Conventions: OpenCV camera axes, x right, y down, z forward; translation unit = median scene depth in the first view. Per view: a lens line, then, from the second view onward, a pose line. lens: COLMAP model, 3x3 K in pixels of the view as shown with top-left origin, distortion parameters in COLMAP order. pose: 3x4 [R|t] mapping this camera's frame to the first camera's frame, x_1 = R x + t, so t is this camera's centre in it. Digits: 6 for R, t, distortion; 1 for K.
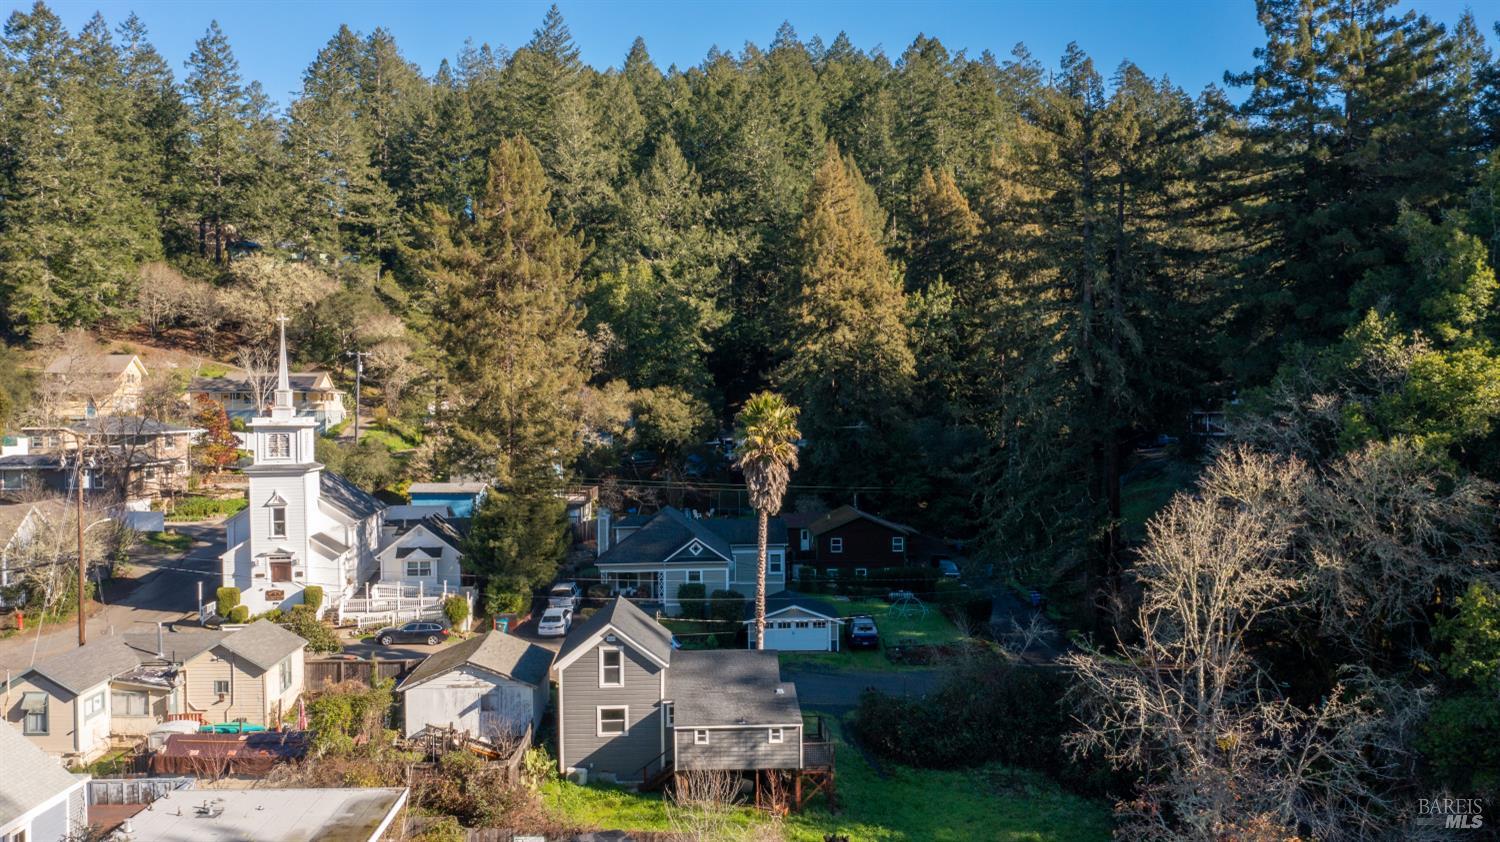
lens RADIAL K [[1180.0, 0, 747.5], [0, 1180.0, 420.4], [0, 0, 1]] dist [-0.009340, -0.002009]
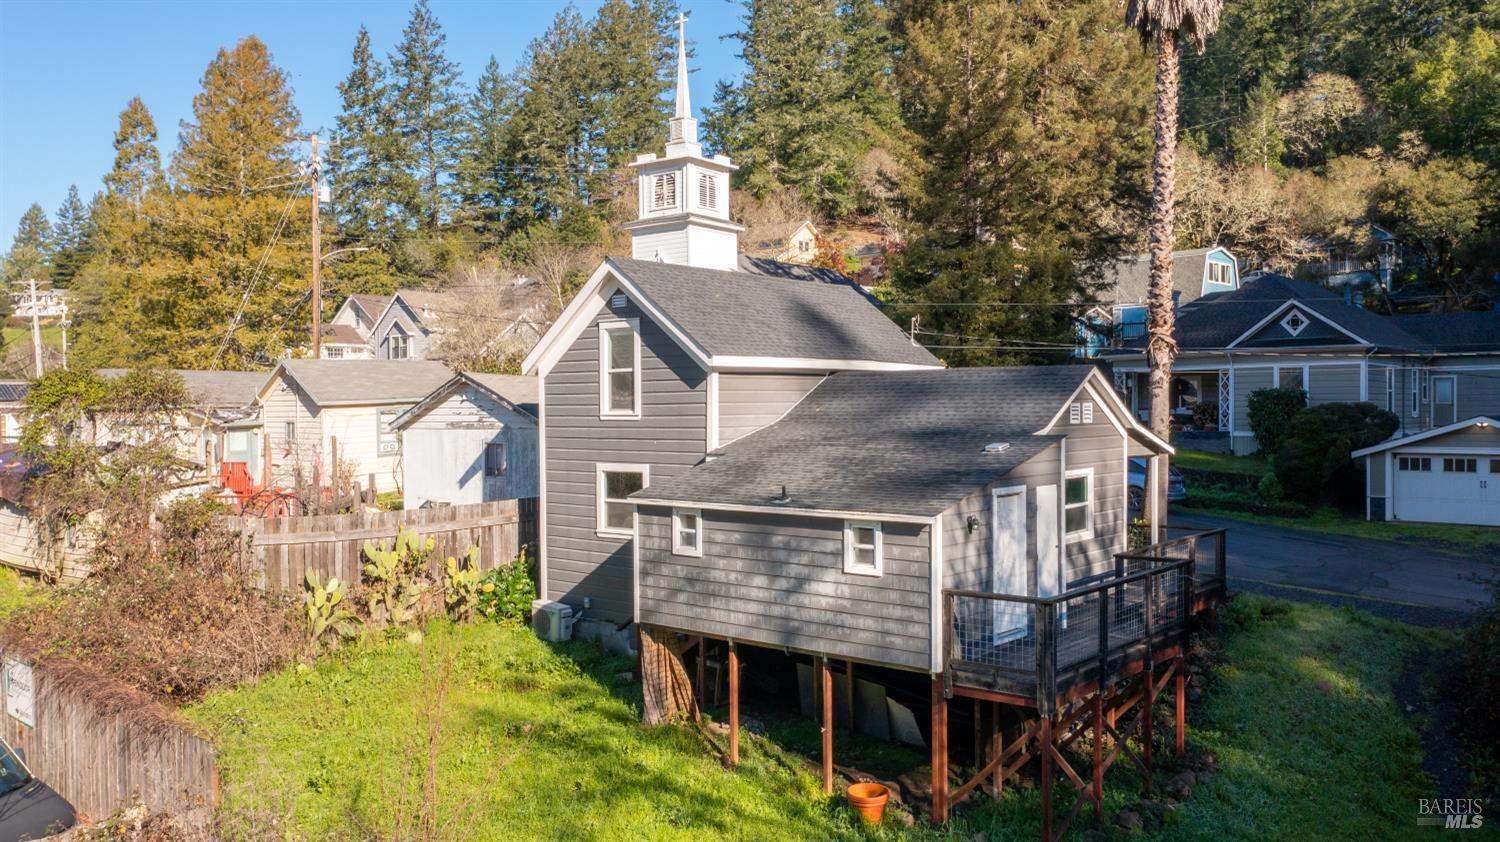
lens RADIAL K [[1180.0, 0, 757.1], [0, 1180.0, 416.5], [0, 0, 1]] dist [-0.009340, -0.002009]
pose [[0.724316, 0.005612, -0.689445, 0.098619], [-0.003405, 0.999984, 0.004562, 0.107897], [0.689460, -0.000957, 0.724324, 0.354545]]
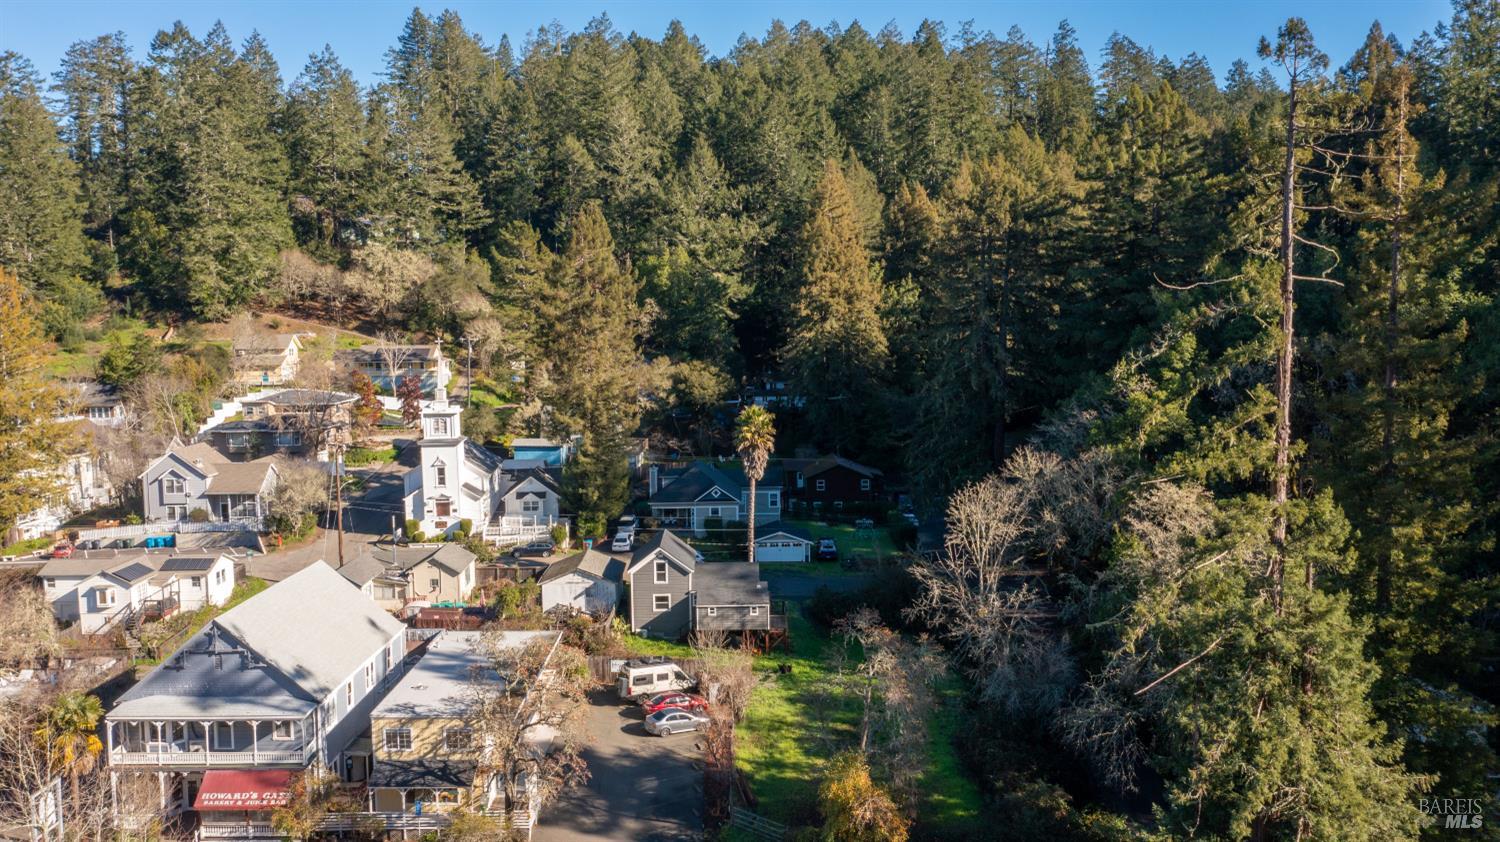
lens RADIAL K [[1180.0, 0, 754.4], [0, 1180.0, 420.4], [0, 0, 1]] dist [-0.009340, -0.002009]
pose [[0.999533, 0.000683, -0.030545, 0.036301], [0.001766, 0.996788, 0.080069, -0.073506], [0.030502, -0.080086, 0.996321, -0.342127]]
